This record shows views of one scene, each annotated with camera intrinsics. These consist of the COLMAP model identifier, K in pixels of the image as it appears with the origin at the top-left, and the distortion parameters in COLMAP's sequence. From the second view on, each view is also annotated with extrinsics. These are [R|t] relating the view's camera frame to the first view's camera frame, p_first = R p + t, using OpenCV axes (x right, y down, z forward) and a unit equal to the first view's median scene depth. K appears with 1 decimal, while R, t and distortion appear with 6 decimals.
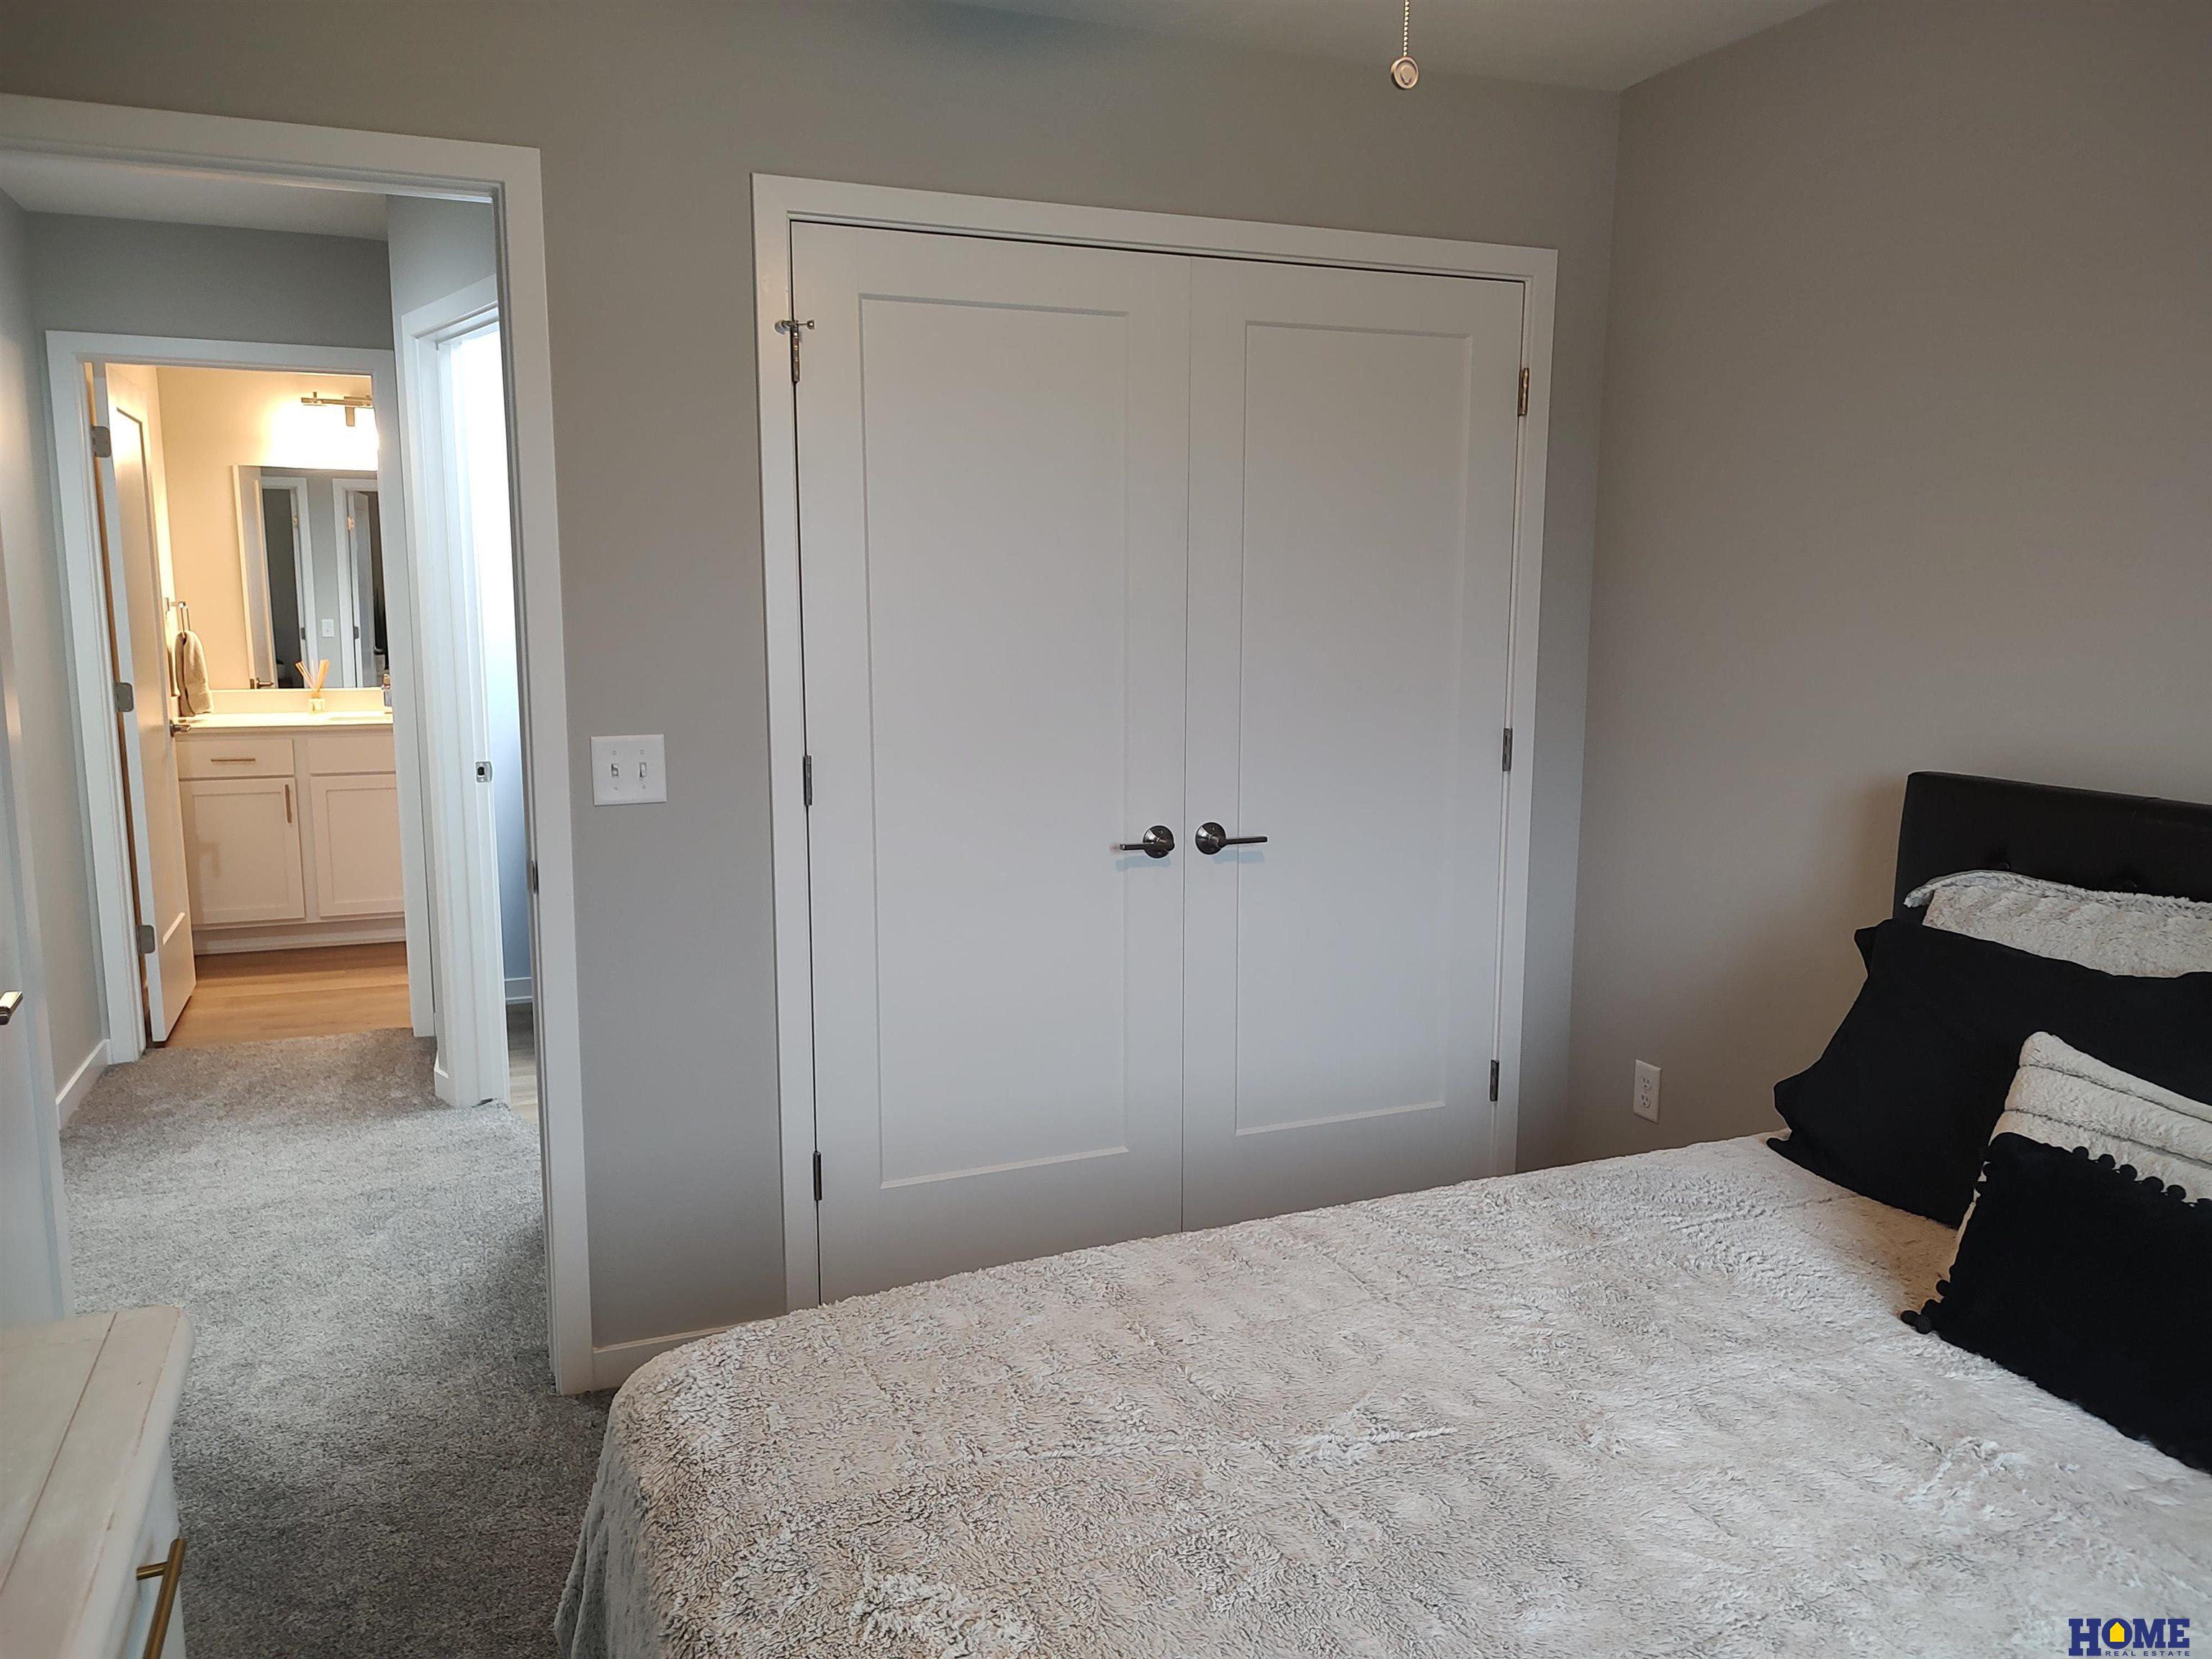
lens RADIAL K [[1542.8, 0, 1099.2], [0, 1542.8, 836.7], [0, 0, 1]] dist [0.004988, -0.008050]
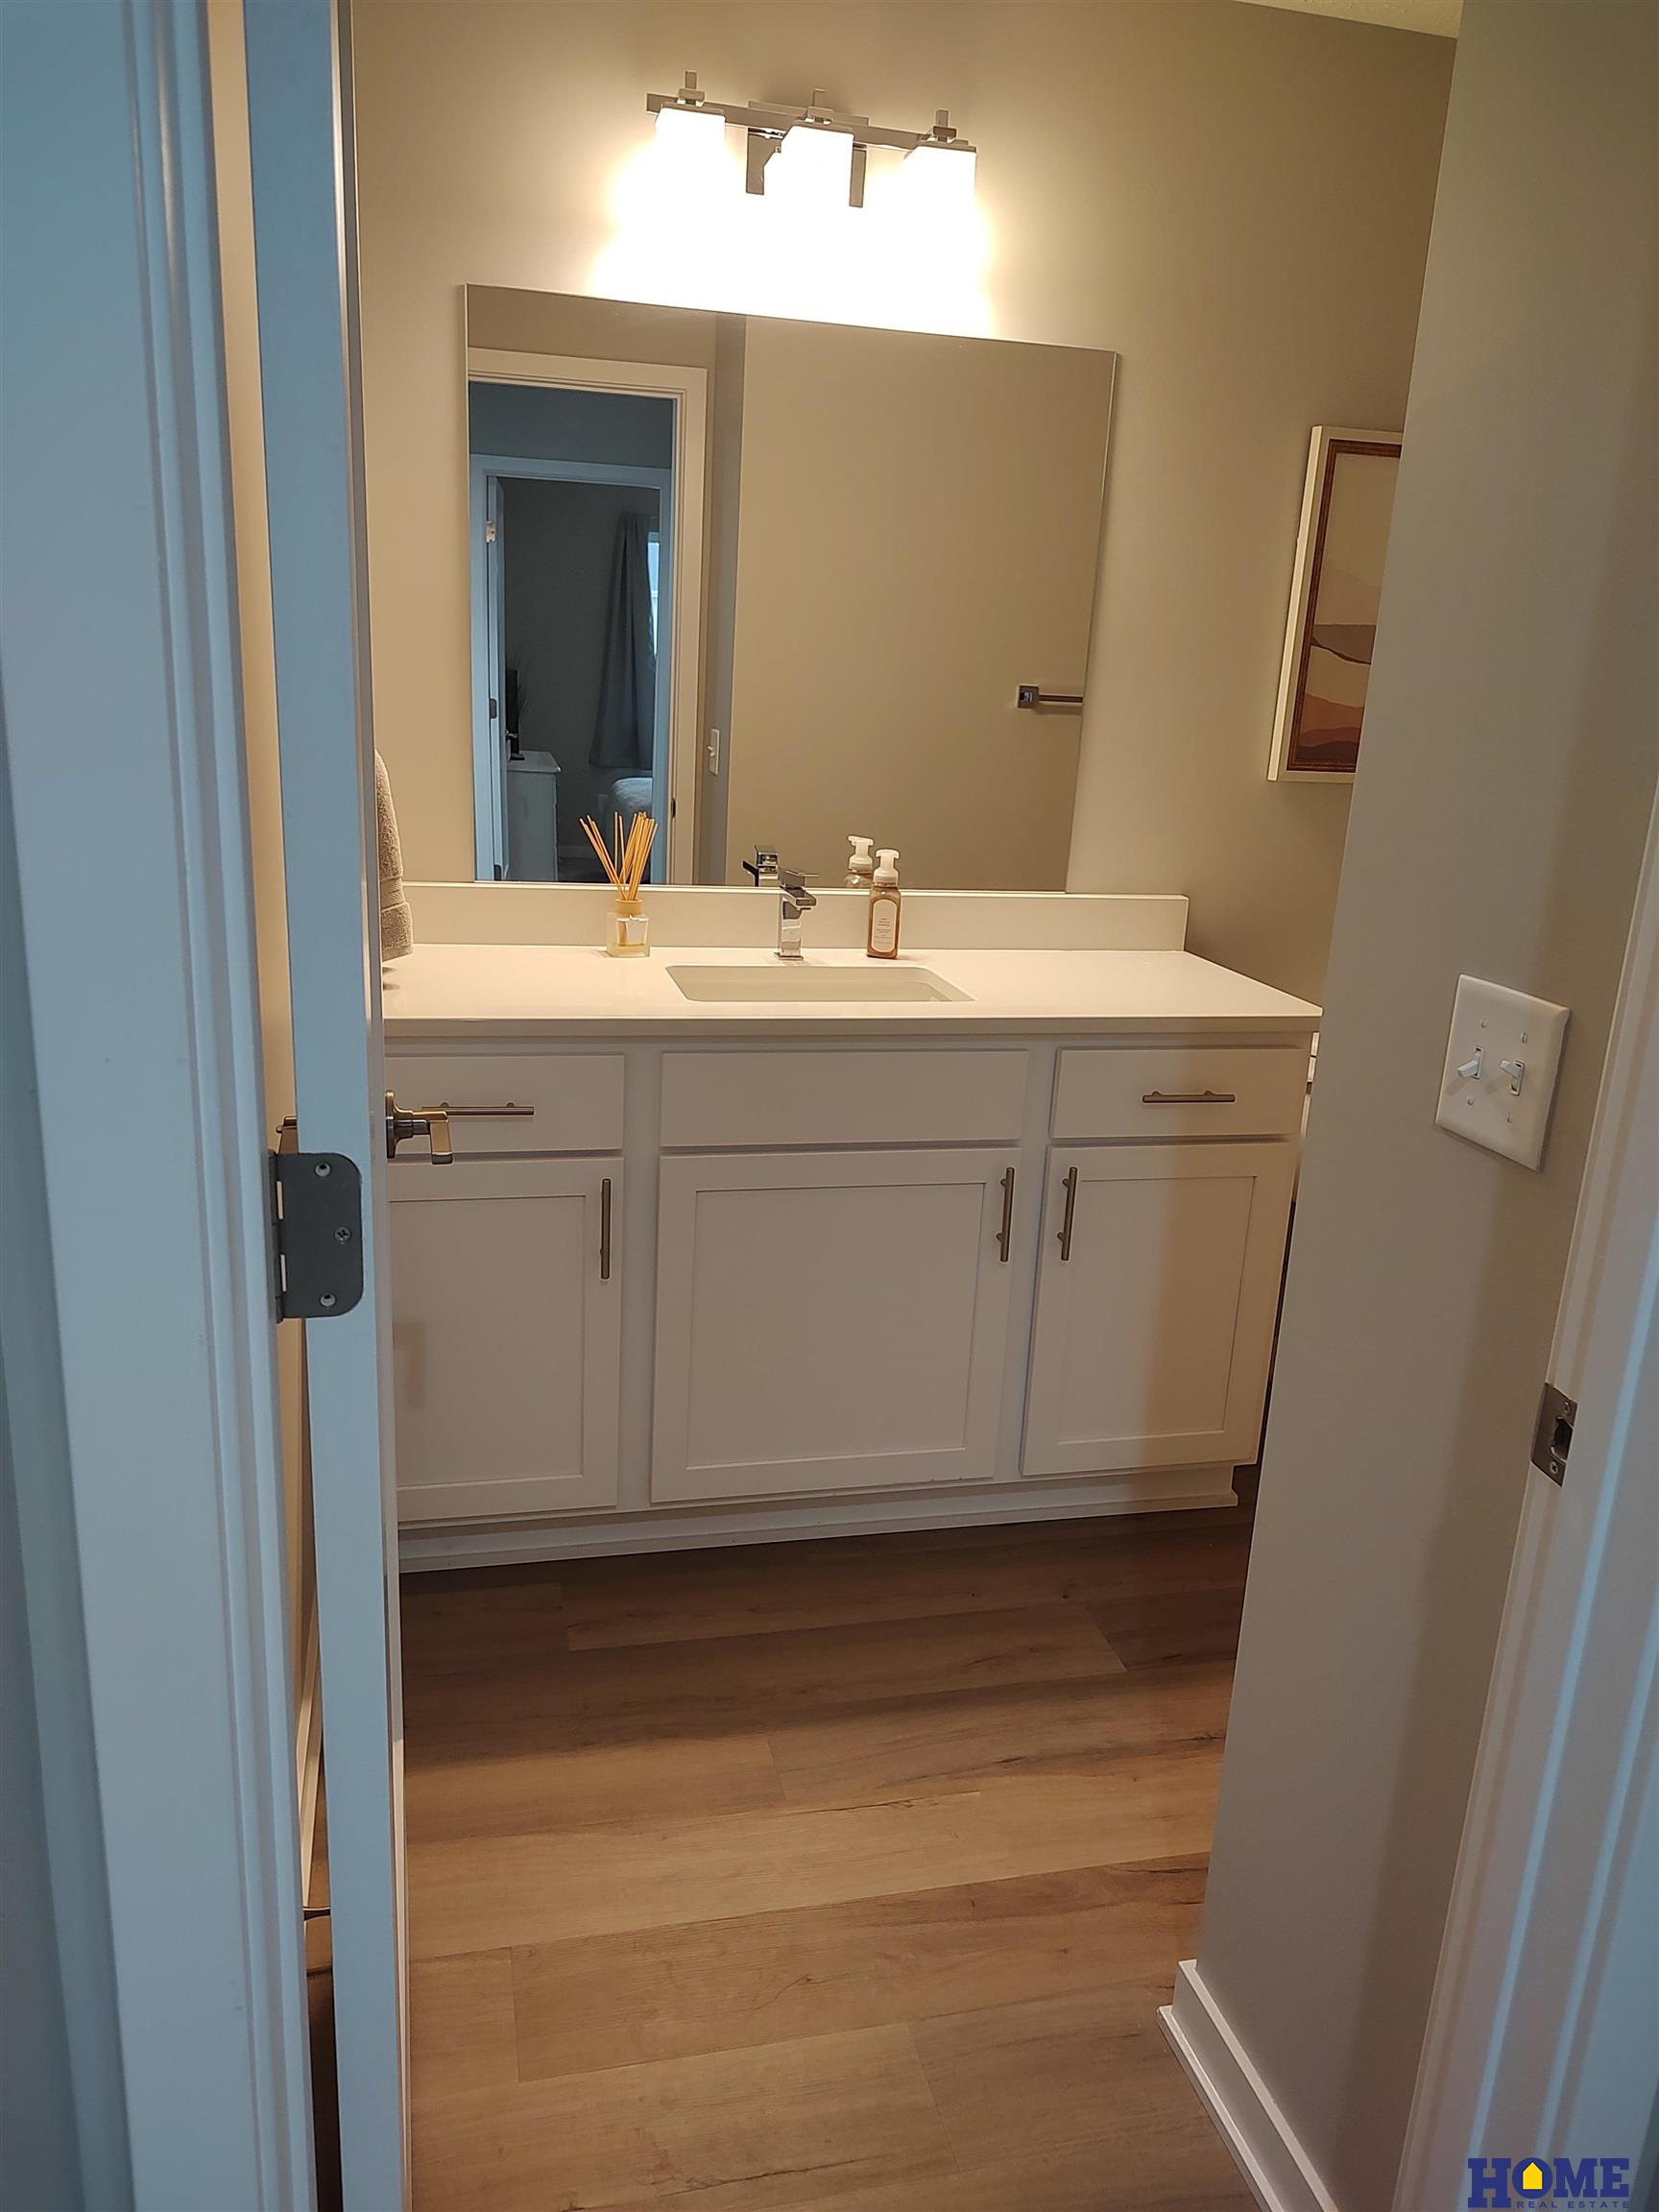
lens RADIAL K [[1574.4, 0, 829.5], [0, 1574.4, 1106.0], [0, 0, 1]] dist [-0.133487, -0.001213]
pose [[0.987310, 0.081745, -0.136151, -0.421769], [-0.064879, 0.990157, 0.124016, -0.100185], [0.144949, -0.113609, 0.982895, 0.639546]]
